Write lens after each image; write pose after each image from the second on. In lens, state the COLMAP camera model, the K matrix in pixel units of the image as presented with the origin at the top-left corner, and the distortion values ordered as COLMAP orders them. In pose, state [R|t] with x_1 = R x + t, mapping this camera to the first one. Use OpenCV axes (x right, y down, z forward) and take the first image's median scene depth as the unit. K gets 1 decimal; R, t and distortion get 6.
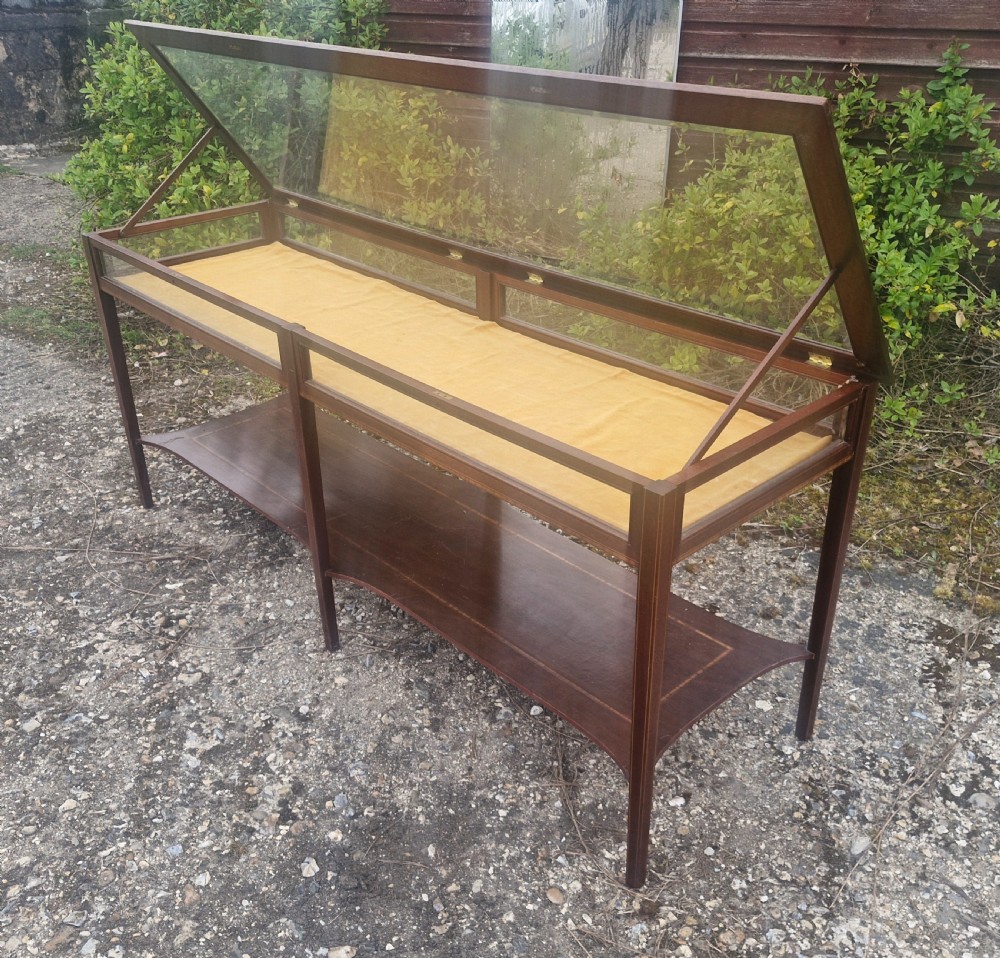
lens RADIAL K [[981.7, 0, 488.0], [0, 981.7, 506.5], [0, 0, 1]] dist [0.120201, -0.170615]
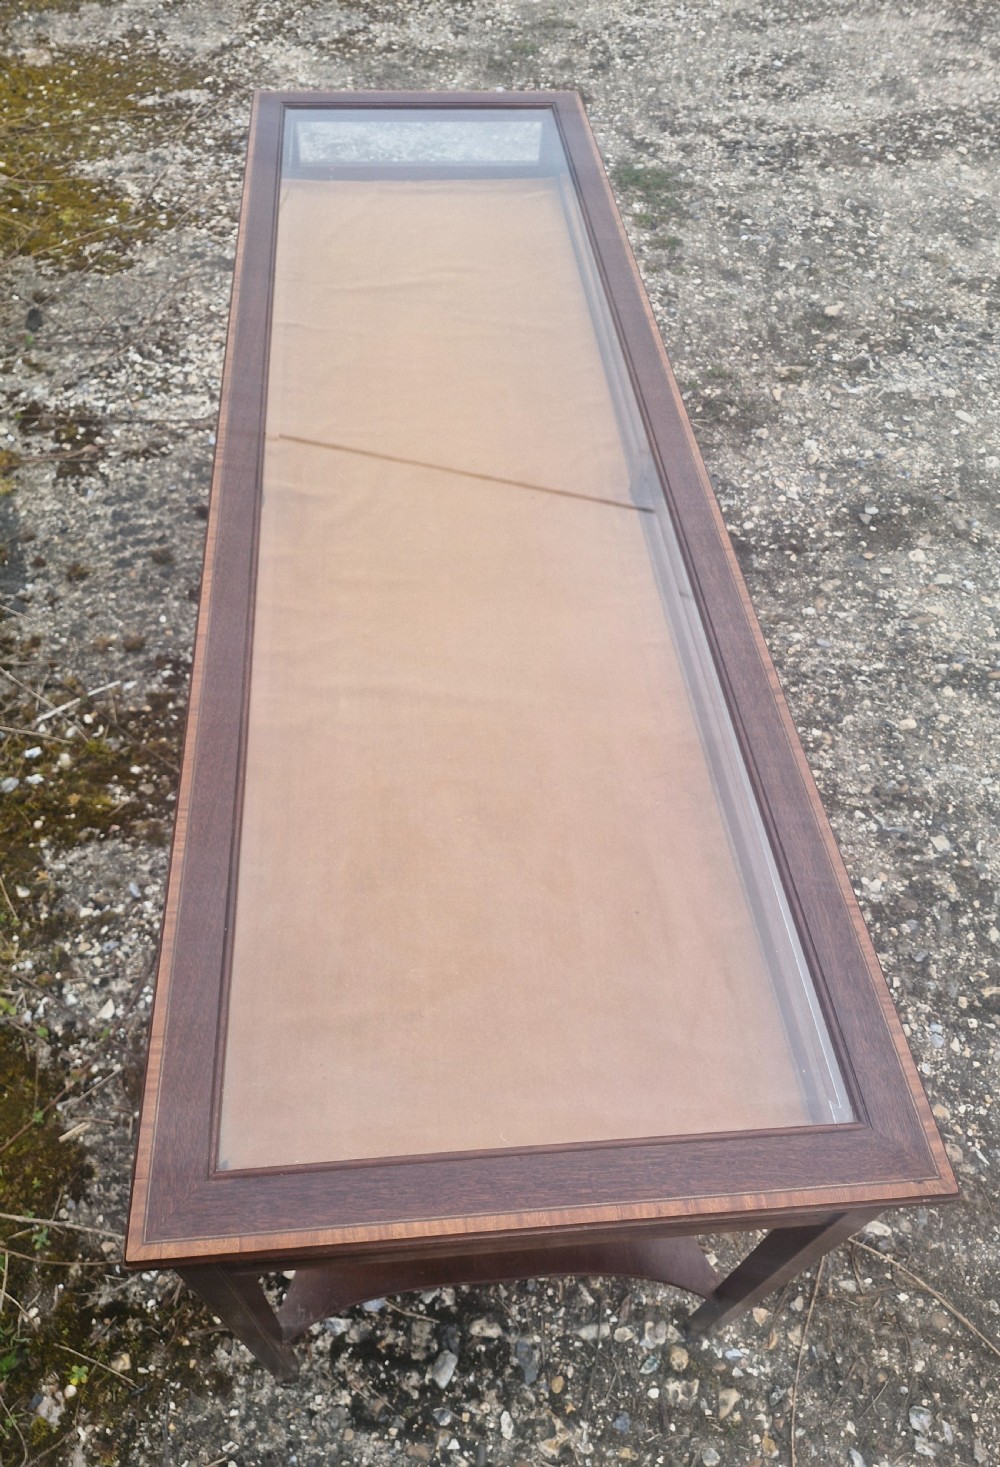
lens RADIAL K [[1039.7, 0, 472.8], [0, 1039.7, 731.2], [0, 0, 1]] dist [0.064028, -0.069587]
pose [[-0.789277, -0.491157, 0.368519, -0.433700], [0.289144, 0.232167, 0.928706, -0.775322], [-0.541698, 0.839561, -0.041229, 1.199702]]
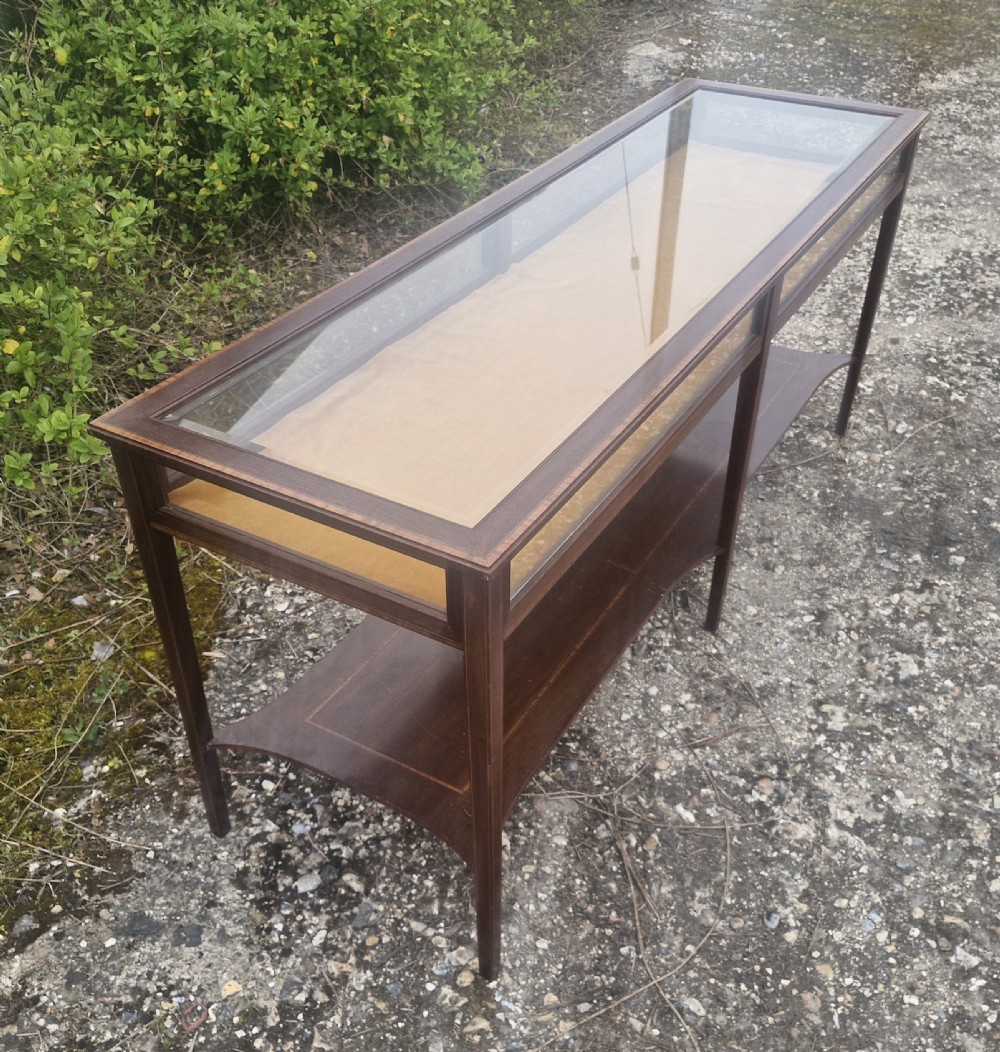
lens RADIAL K [[1078.2, 0, 517.1], [0, 1078.2, 558.5], [0, 0, 1]] dist [0.124080, -0.194855]
pose [[-0.297720, -0.573518, 0.763177, -0.937217], [0.478215, 0.602300, 0.639175, -0.697054], [-0.826241, 0.555258, 0.094949, 1.158280]]
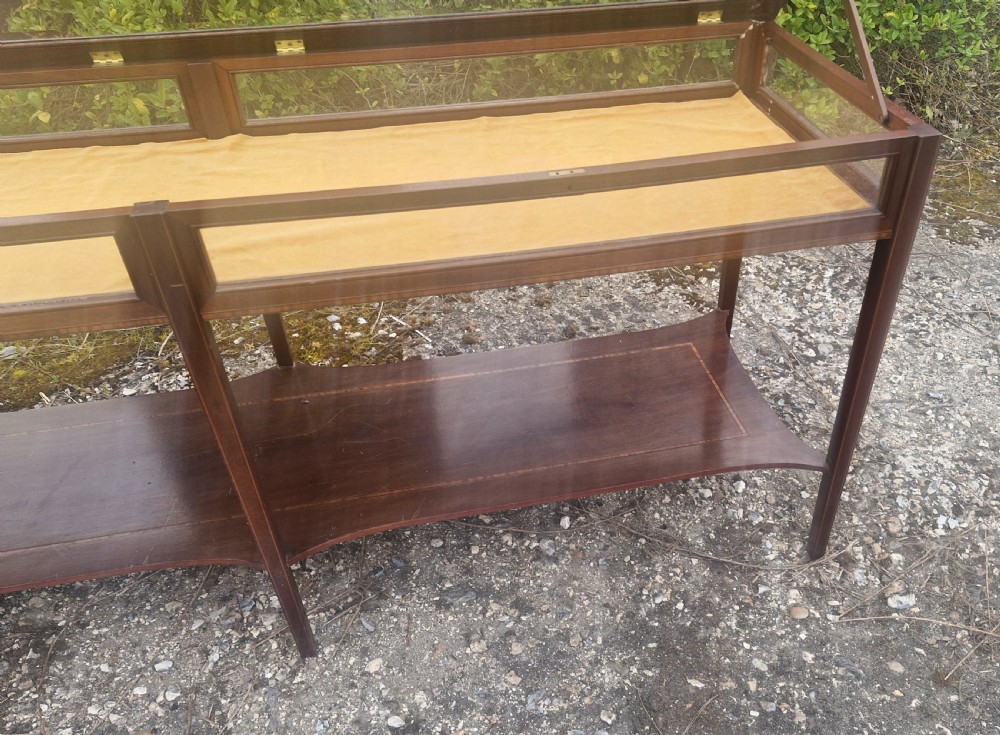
lens RADIAL K [[835.4, 0, 580.3], [0, 835.4, 440.0], [0, 0, 1]] dist [0.132974, -0.167283]
pose [[0.495601, -0.551468, 0.671017, -0.441252], [0.431915, 0.826754, 0.360454, -0.135282], [-0.753544, 0.111181, 0.647927, 0.498721]]
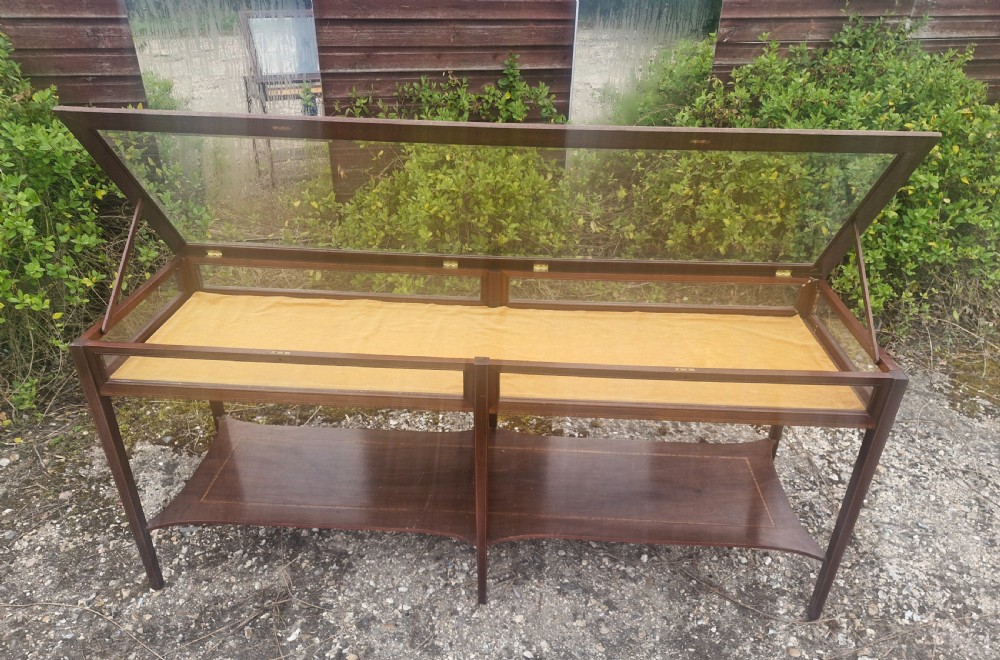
lens RADIAL K [[697.5, 0, 505.0], [0, 697.5, 369.8], [0, 0, 1]] dist [0.079299, -0.094173]
pose [[0.711095, -0.340754, 0.615004, -0.647283], [0.327473, 0.934555, 0.139168, -0.261425], [-0.622177, 0.102435, 0.776146, 0.328767]]
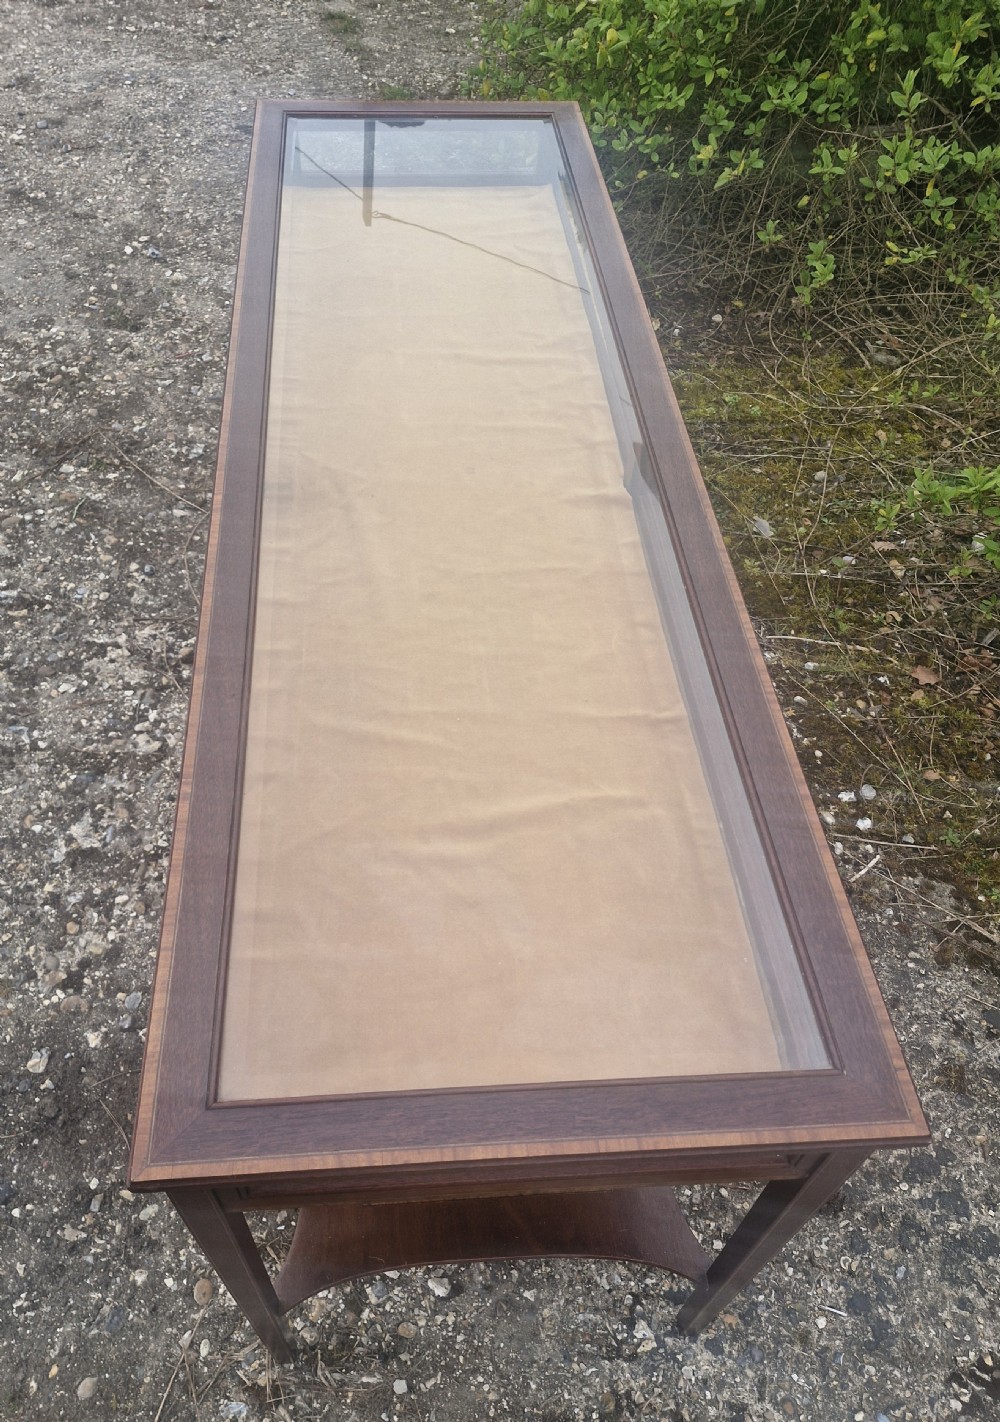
lens RADIAL K [[1048.2, 0, 453.9], [0, 1048.2, 764.3], [0, 0, 1]] dist [0.072737, -0.084091]
pose [[0.777412, 0.514406, -0.361963, 0.261209], [-0.345654, 0.830173, 0.437420, -0.325530], [0.525503, -0.214942, 0.823193, 0.426430]]
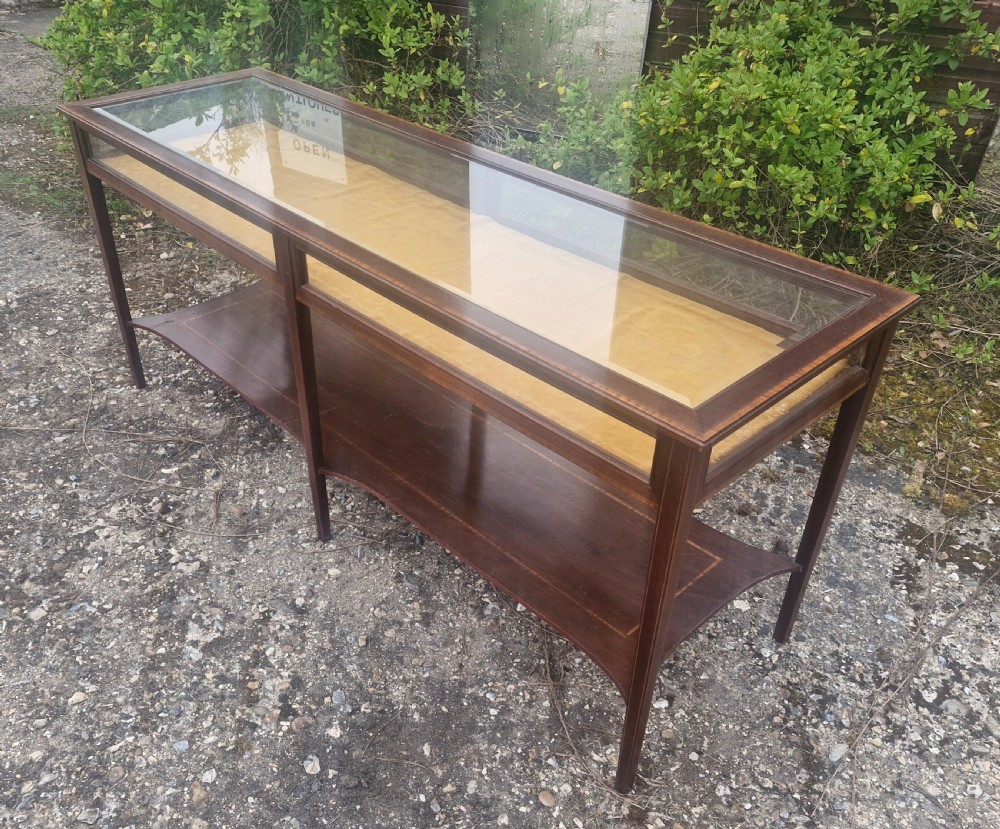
lens RADIAL K [[875.0, 0, 443.0], [0, 875.0, 469.3], [0, 0, 1]] dist [0.116988, -0.157110]
pose [[0.999850, 0.016507, 0.005203, -0.043998], [-0.017061, 0.990559, 0.136020, -0.064519], [-0.002908, -0.136089, 0.990692, 0.104712]]
